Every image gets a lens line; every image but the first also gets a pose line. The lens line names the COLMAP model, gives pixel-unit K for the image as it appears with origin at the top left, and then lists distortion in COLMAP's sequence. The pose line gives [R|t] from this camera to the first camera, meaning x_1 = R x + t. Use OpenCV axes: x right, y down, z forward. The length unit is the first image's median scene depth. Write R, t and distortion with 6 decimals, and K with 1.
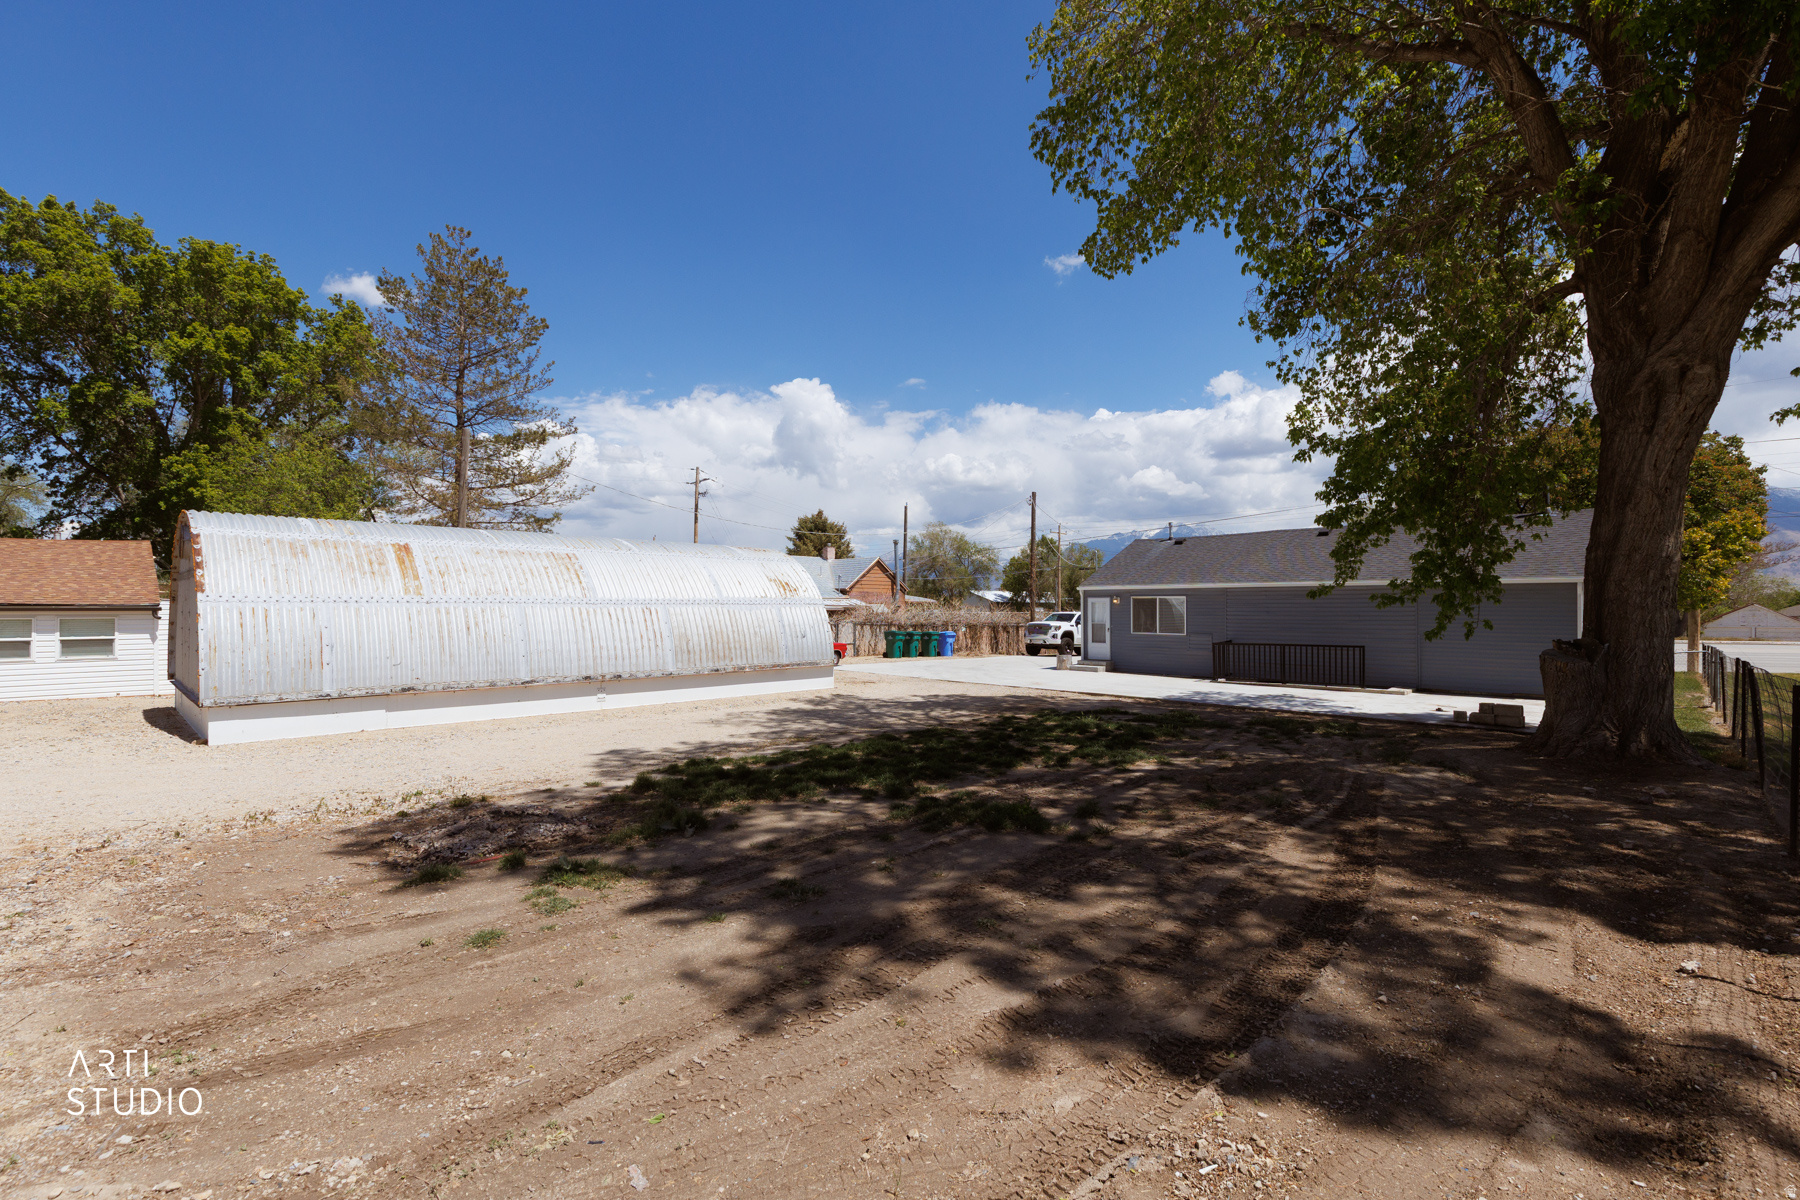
lens RADIAL K [[816.5, 0, 912.2], [0, 816.5, 602.7], [0, 0, 1]] dist [0.011695, -0.000051]
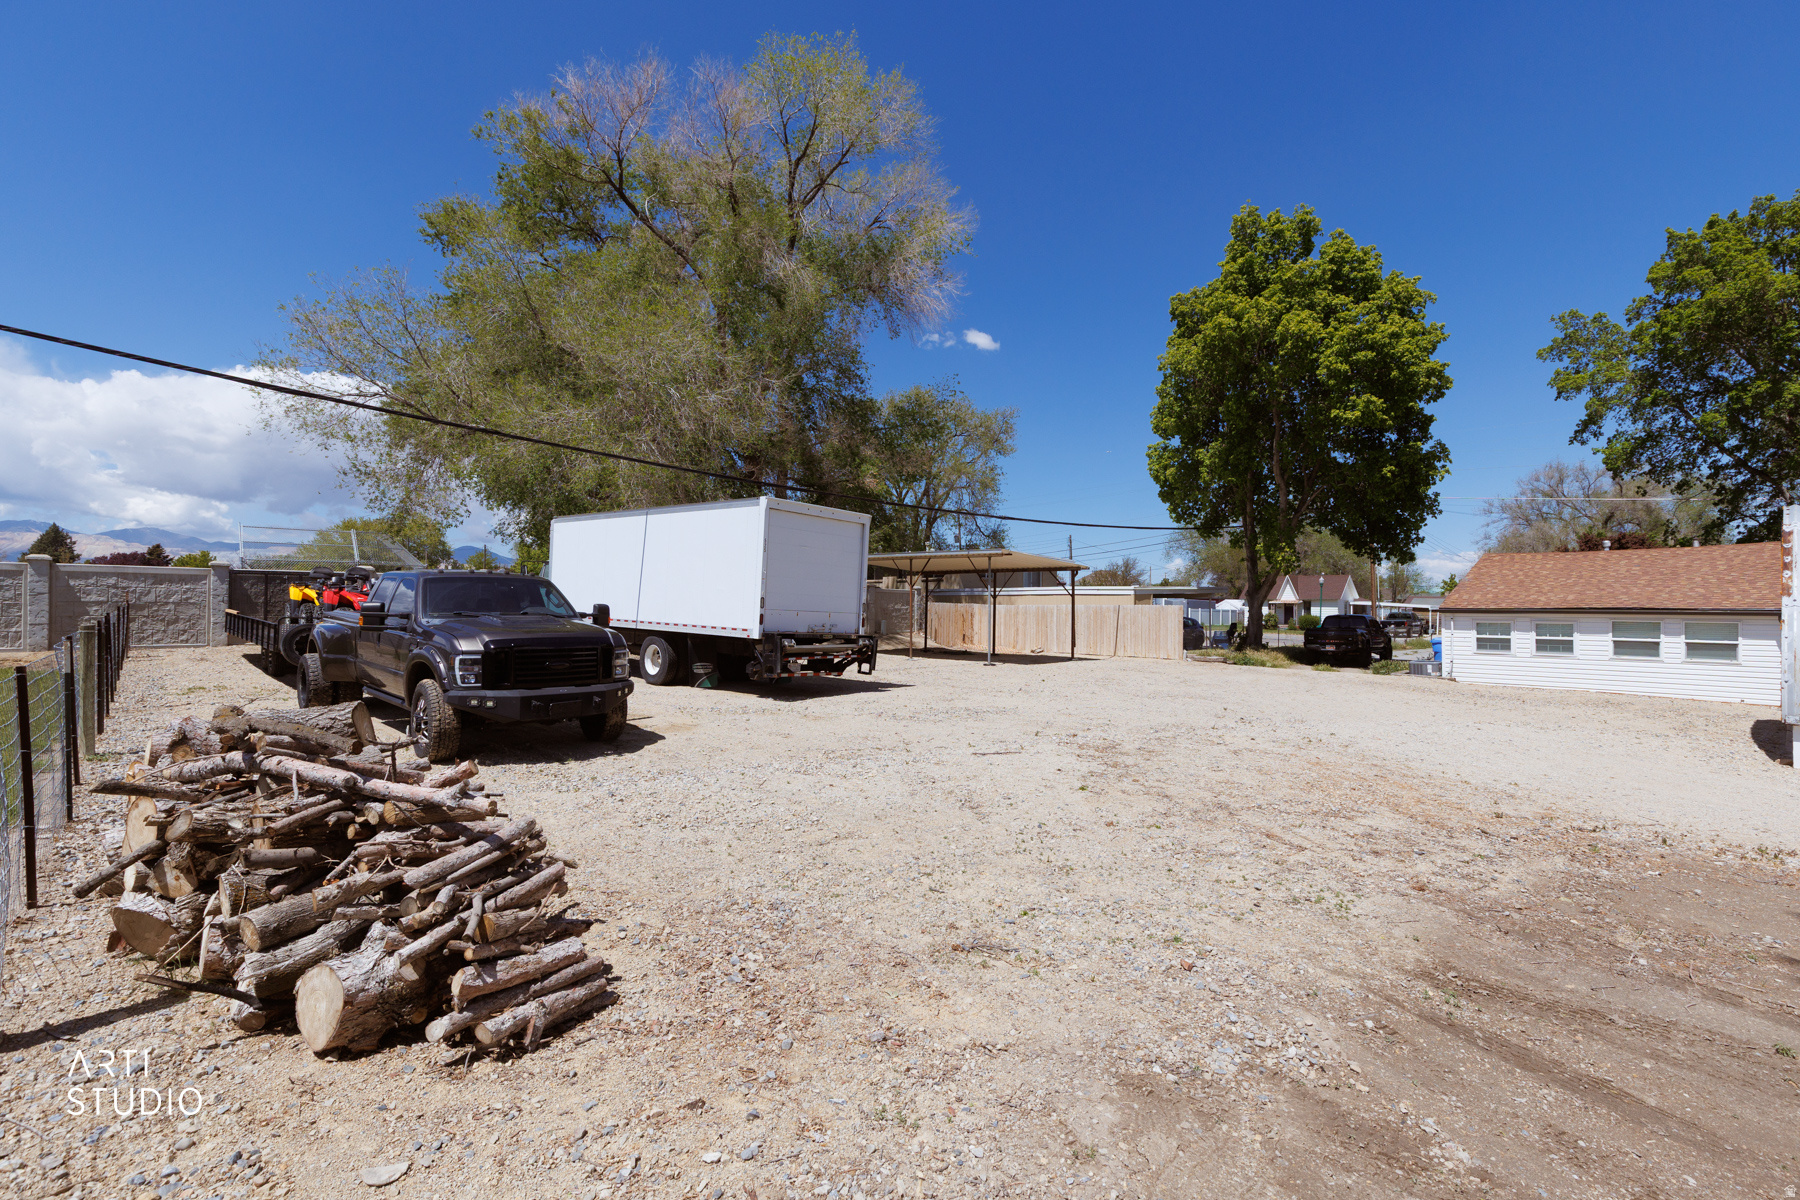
lens RADIAL K [[816.5, 0, 905.6], [0, 816.5, 602.4], [0, 0, 1]] dist [0.011695, -0.000051]
pose [[-0.065246, -0.002787, -0.997865, 0.072540], [-0.002255, 0.999994, -0.002646, -0.000888], [0.997867, 0.002077, -0.065252, 0.069016]]
